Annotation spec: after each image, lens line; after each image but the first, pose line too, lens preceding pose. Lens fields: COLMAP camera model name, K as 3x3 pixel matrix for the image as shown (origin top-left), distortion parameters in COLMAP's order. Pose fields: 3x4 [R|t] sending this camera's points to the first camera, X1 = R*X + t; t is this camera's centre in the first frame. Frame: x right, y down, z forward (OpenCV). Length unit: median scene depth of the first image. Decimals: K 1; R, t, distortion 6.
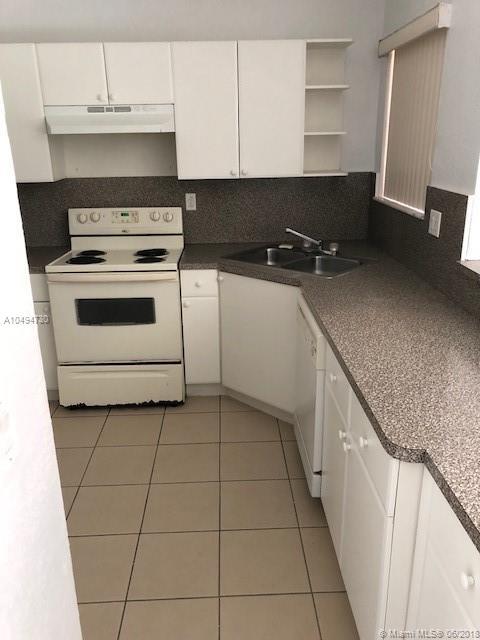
lens RADIAL K [[530.6, 0, 243.0], [0, 530.6, 324.1], [0, 0, 1]] dist [0.043564, -0.035966]
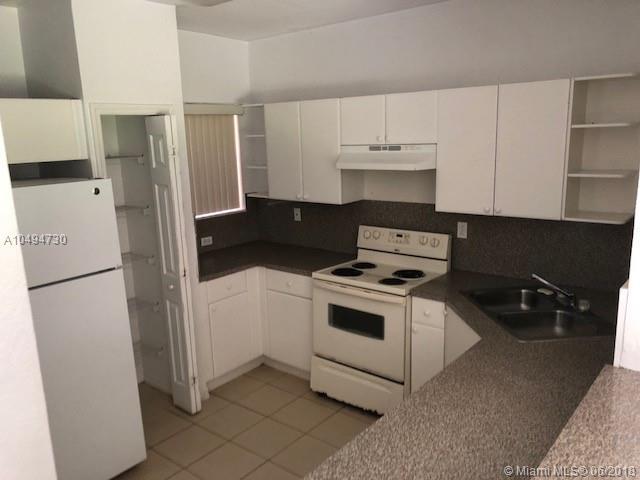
lens RADIAL K [[530.6, 0, 320.4], [0, 530.6, 255.4], [0, 0, 1]] dist [0.043564, -0.035966]
pose [[0.754825, 0.144282, -0.639860, 0.387220], [-0.202601, 0.979092, -0.018227, -0.119965], [0.623852, 0.143395, 0.768275, 0.064717]]
